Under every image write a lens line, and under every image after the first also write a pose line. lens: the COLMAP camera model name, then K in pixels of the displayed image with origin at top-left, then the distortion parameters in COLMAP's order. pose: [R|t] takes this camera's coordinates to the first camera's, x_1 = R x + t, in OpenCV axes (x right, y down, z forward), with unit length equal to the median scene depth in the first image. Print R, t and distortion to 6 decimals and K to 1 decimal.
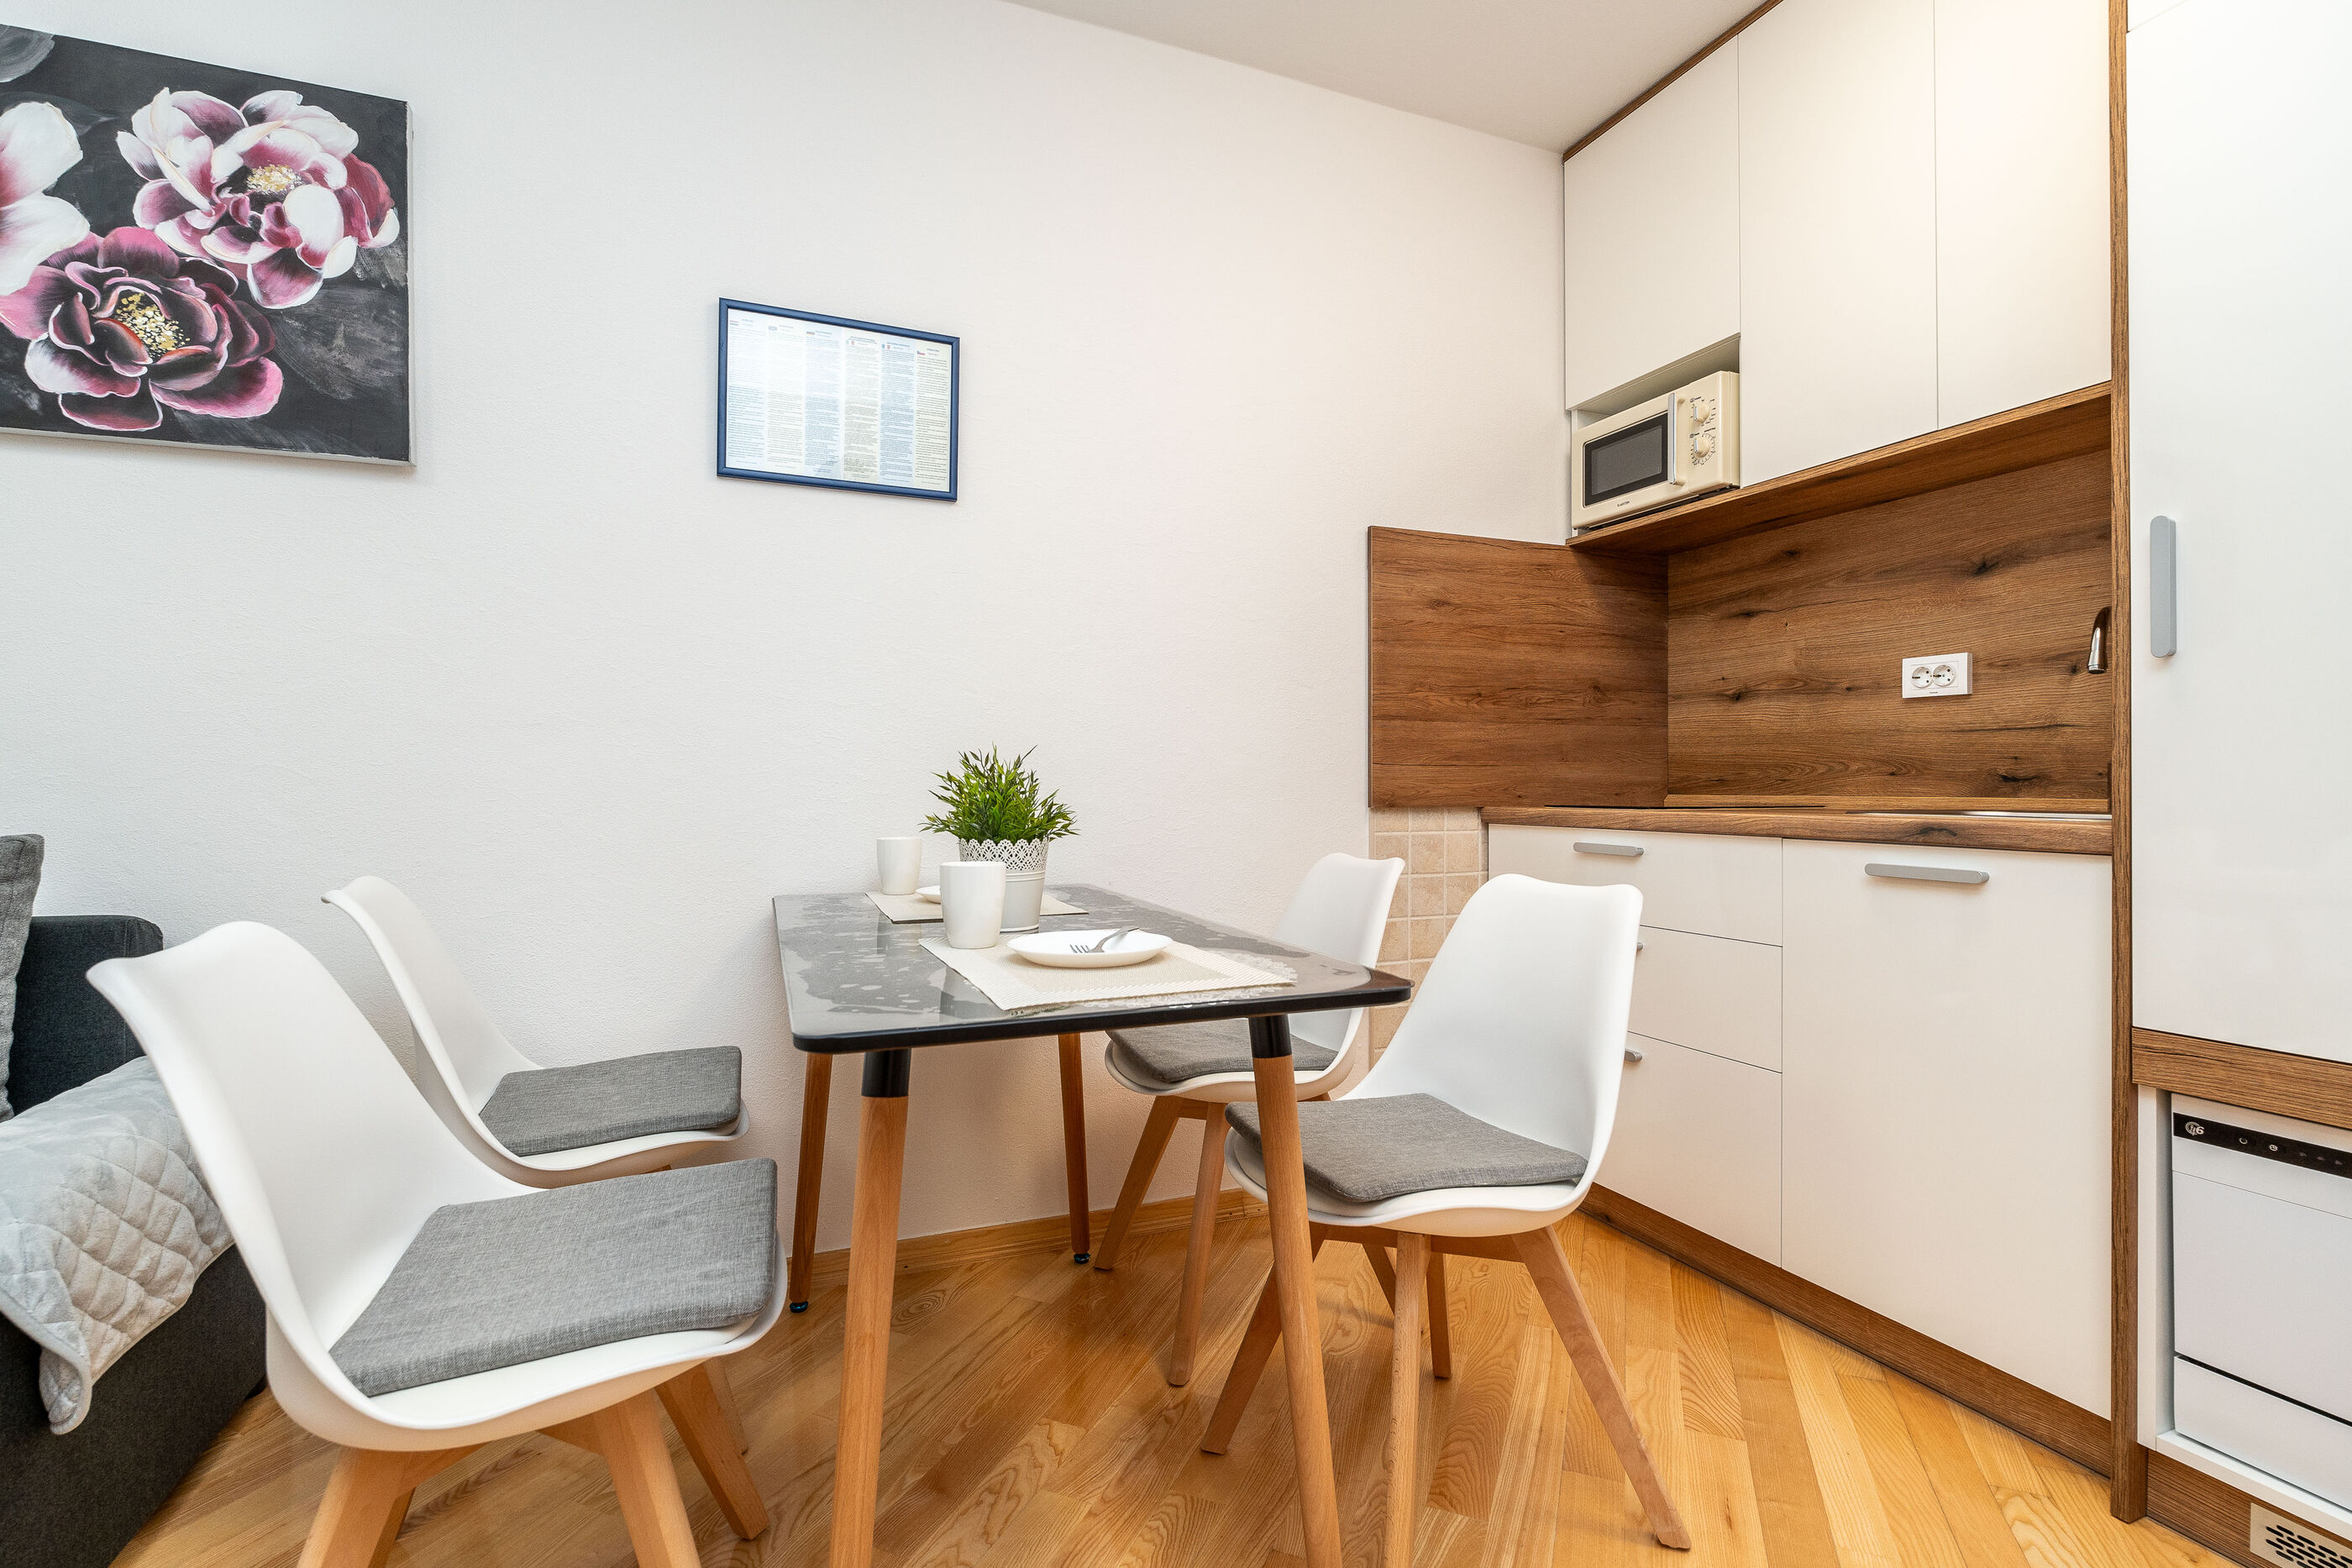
lens RADIAL K [[1245.9, 0, 1084.3], [0, 1245.9, 789.5], [0, 0, 1]] dist [-0.006401, 0.002361]
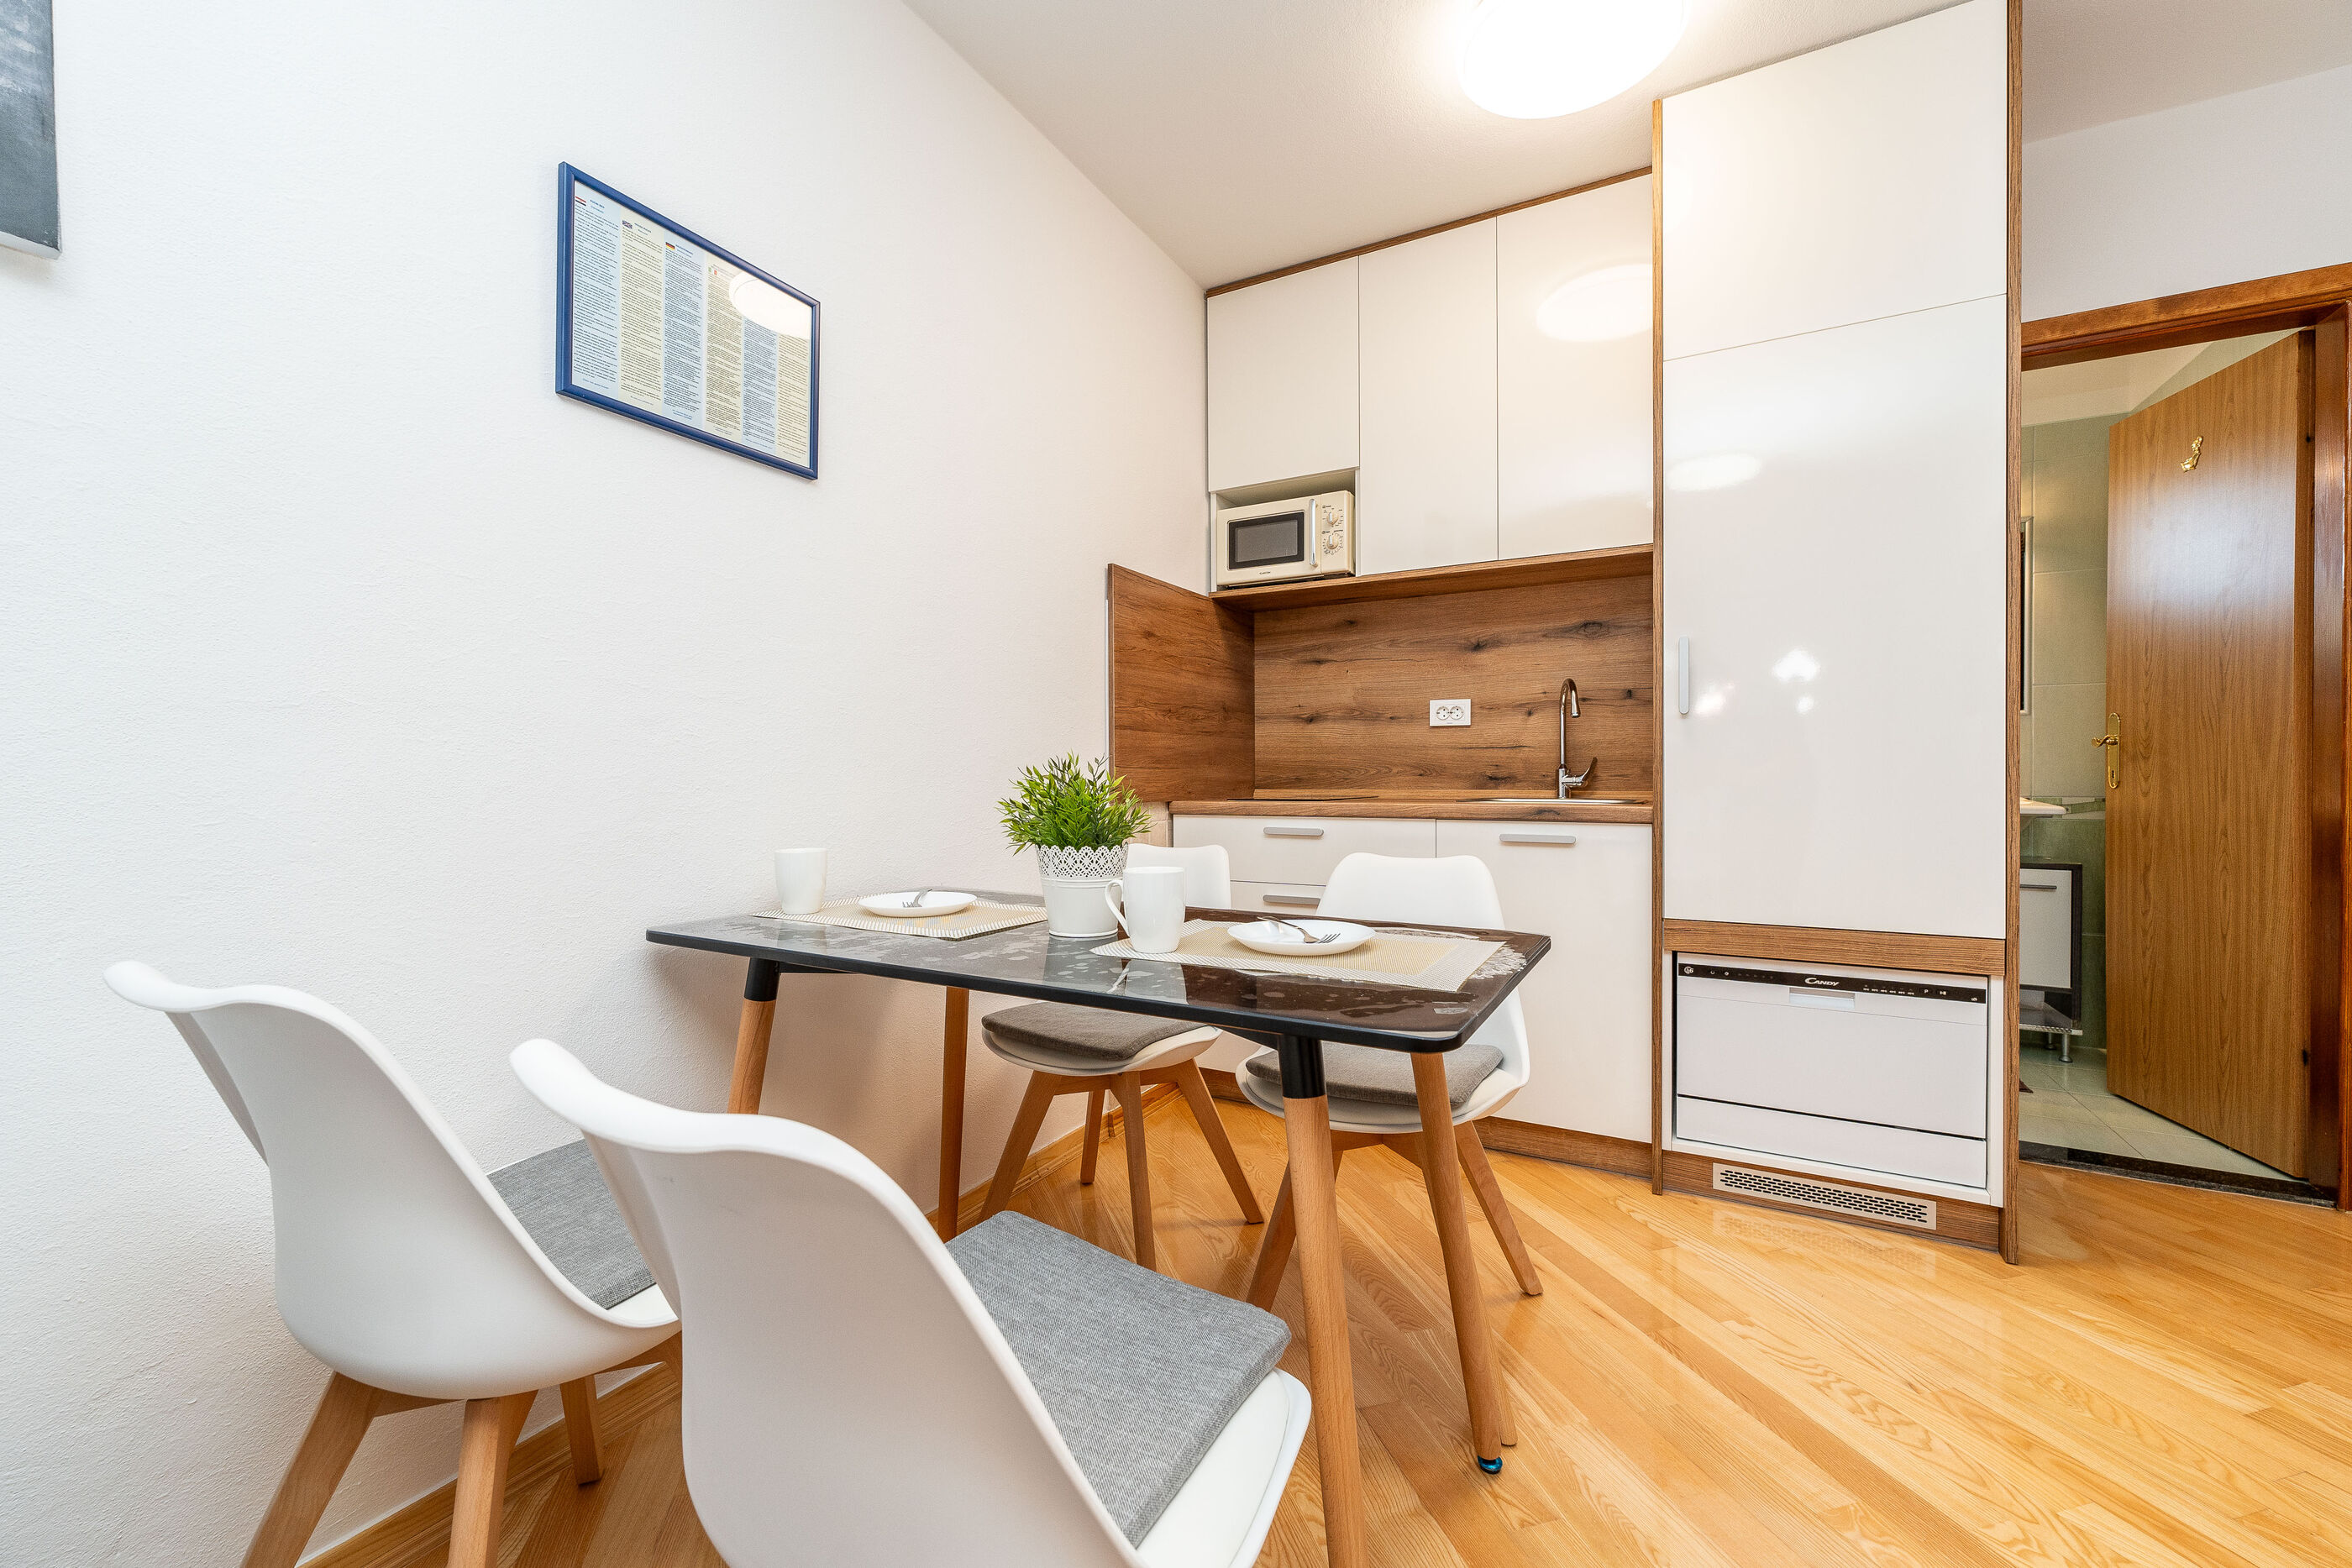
lens RADIAL K [[1084.3, 0, 1219.8], [0, 1084.3, 791.0], [0, 0, 1]] dist [-0.001746, -0.000716]
pose [[0.706987, -0.013262, 0.707102, -0.479819], [0.006175, 0.999902, 0.012579, -0.011253], [-0.707200, -0.004527, 0.706999, 0.234228]]
